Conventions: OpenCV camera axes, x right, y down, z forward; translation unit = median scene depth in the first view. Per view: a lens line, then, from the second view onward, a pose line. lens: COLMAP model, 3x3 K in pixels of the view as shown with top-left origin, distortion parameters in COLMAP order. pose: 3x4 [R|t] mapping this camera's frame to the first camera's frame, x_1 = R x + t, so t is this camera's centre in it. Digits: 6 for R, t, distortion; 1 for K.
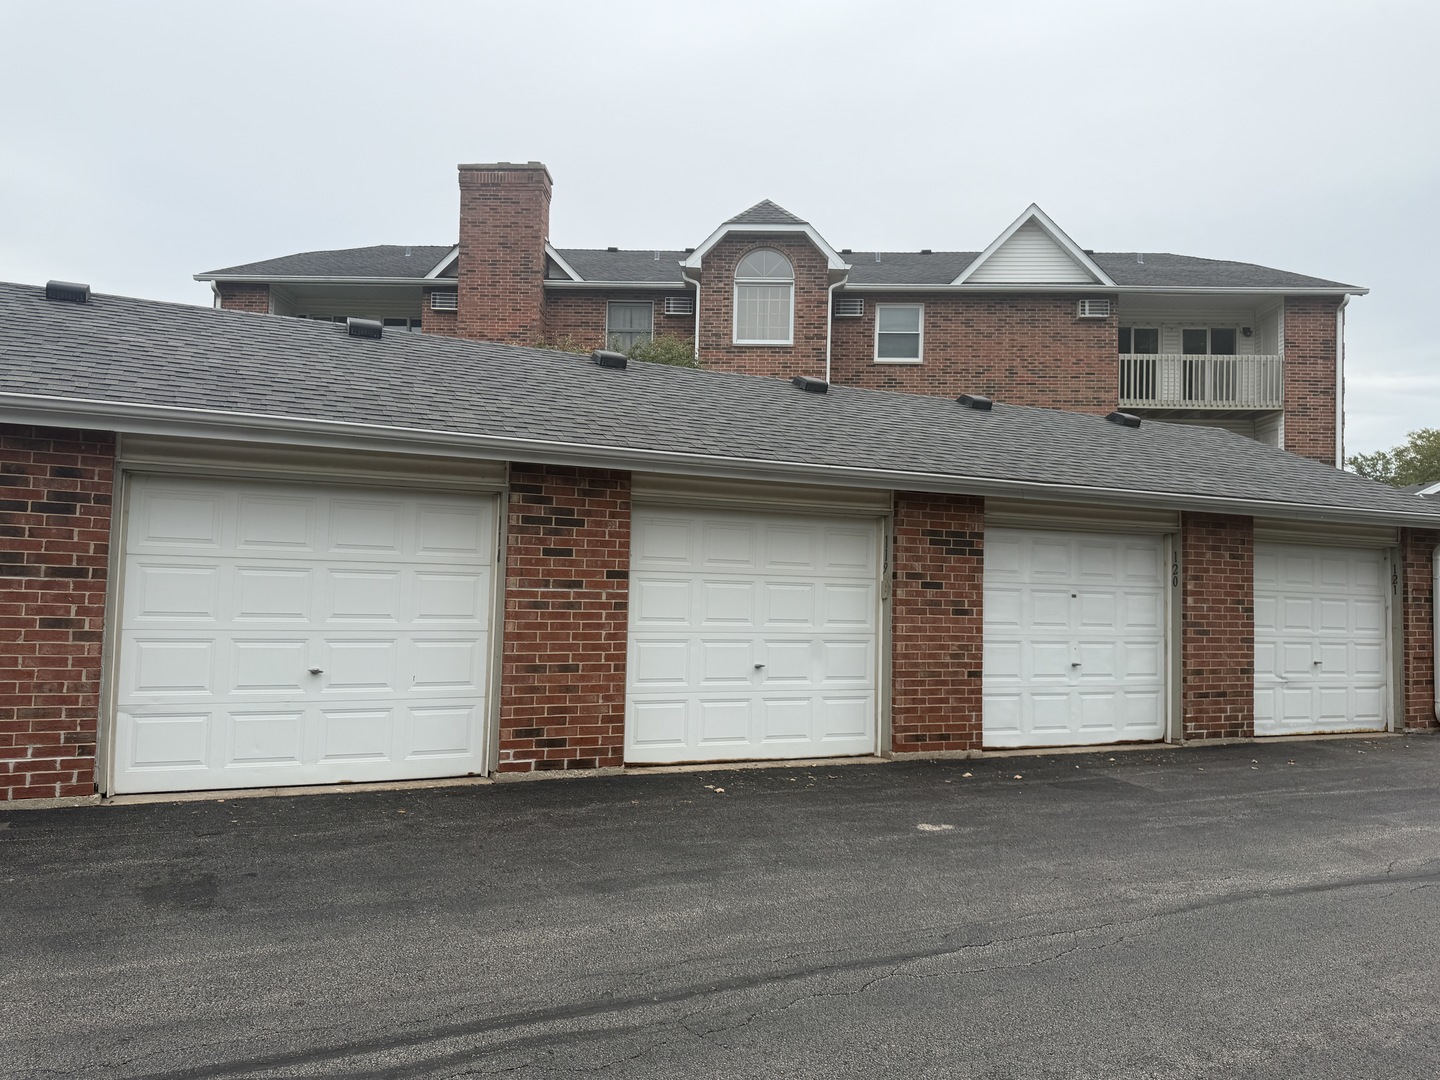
lens RADIAL K [[1020.1, 0, 720.0], [0, 1020.1, 540.0], [0, 0, 1]] dist [0.112974, -0.139076]
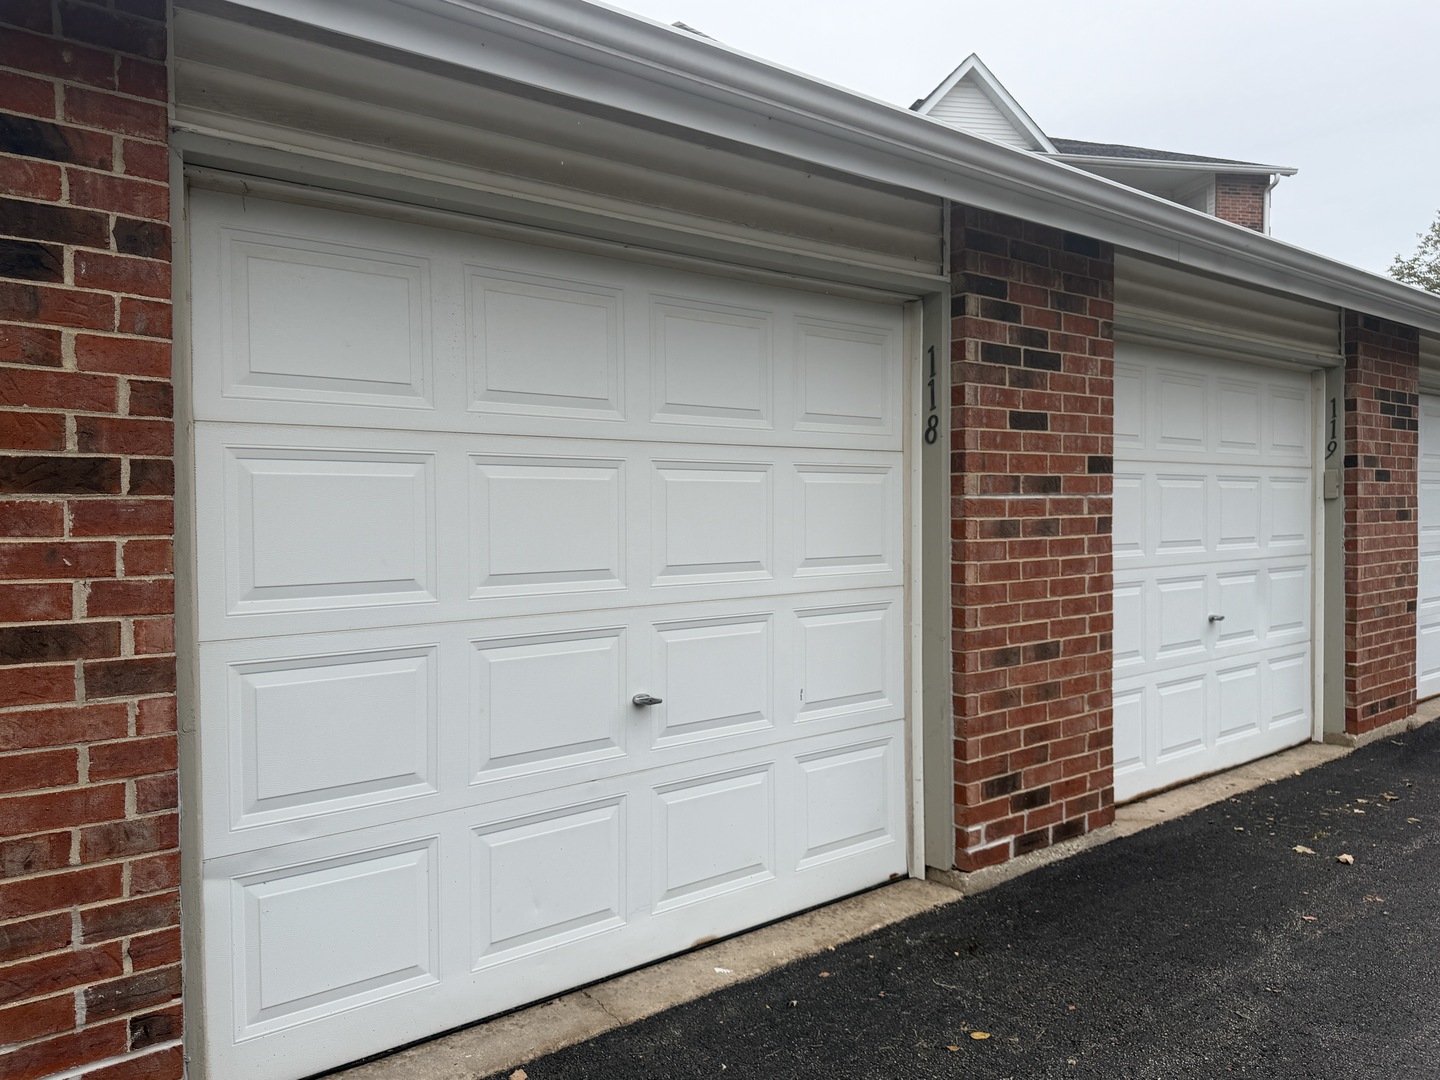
lens RADIAL K [[1020.1, 0, 720.0], [0, 1020.1, 540.0], [0, 0, 1]] dist [0.112974, -0.139076]
pose [[0.969487, -0.044059, 0.241152, -0.428959], [0.025216, 0.996421, 0.080675, 0.025513], [-0.243843, -0.072132, 0.967128, 0.553323]]
